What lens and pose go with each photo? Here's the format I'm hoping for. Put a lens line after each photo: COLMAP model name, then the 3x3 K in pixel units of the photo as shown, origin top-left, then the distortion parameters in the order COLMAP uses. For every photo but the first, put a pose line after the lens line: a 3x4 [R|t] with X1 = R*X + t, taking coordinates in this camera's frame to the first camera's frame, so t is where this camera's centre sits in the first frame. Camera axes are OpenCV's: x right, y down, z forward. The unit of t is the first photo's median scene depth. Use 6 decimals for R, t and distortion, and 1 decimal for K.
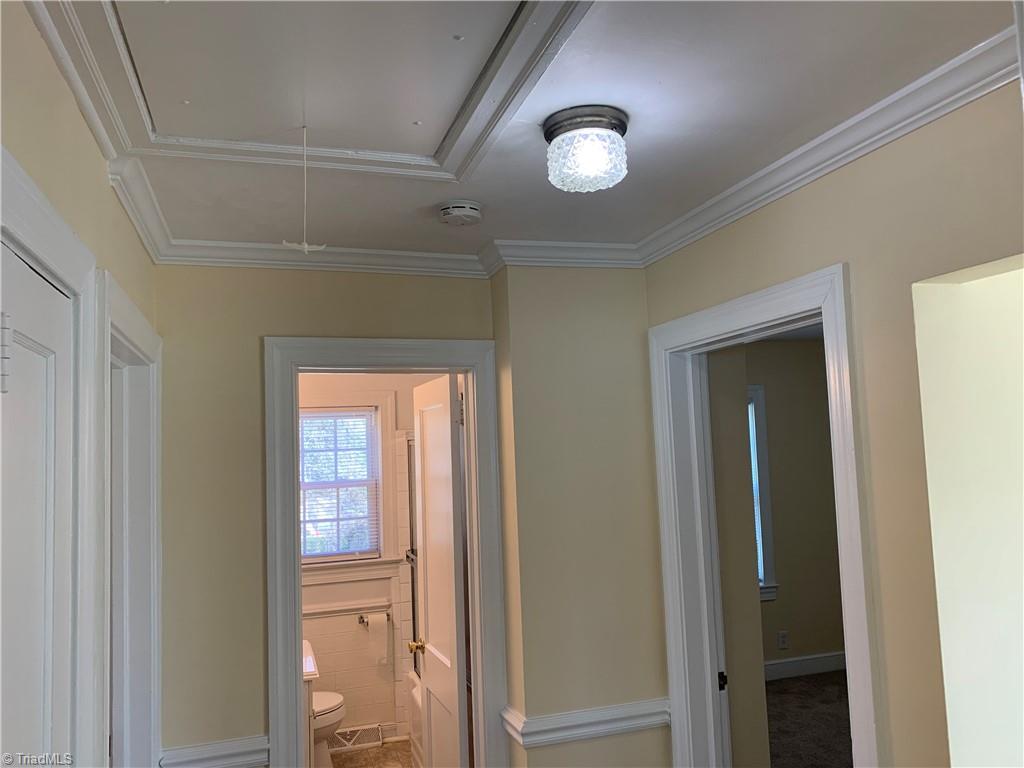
lens RADIAL K [[782.4, 0, 511.5], [0, 782.4, 386.3], [0, 0, 1]] dist [0.071406, 0.002243]
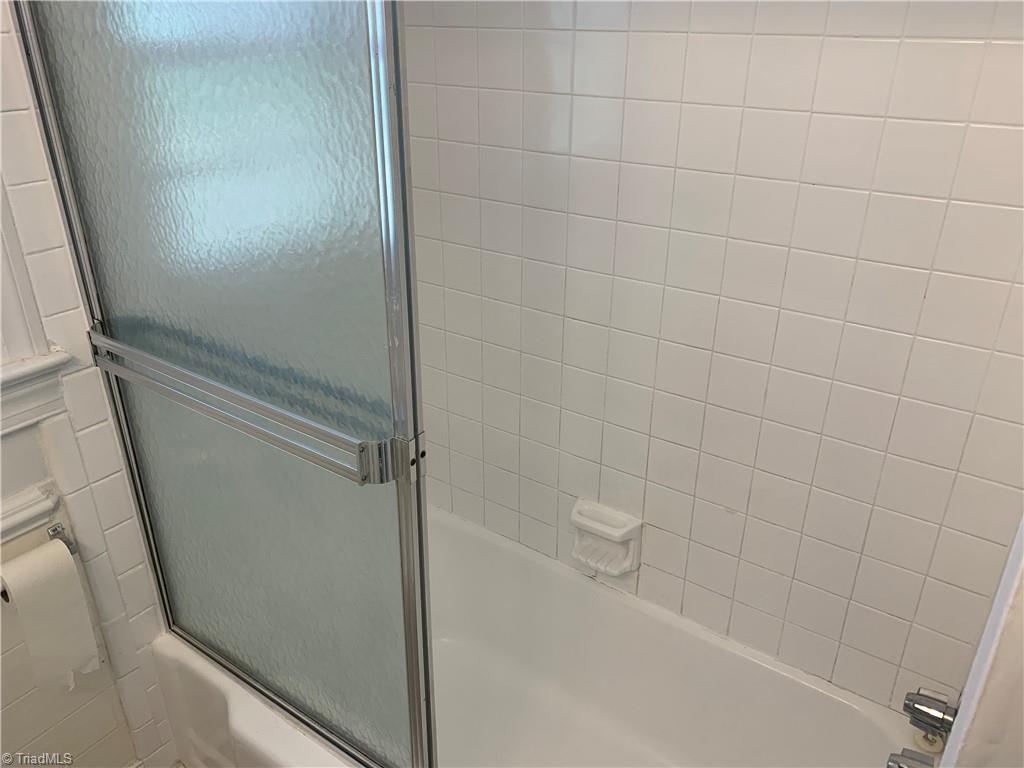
lens RADIAL K [[782.4, 0, 511.3], [0, 782.4, 381.3], [0, 0, 1]] dist [0.071406, 0.002243]
pose [[0.794572, -0.227645, 0.562879, -0.178046], [-0.083370, 0.877367, 0.472521, 0.074545], [-0.601419, -0.422379, 0.678153, 0.701385]]
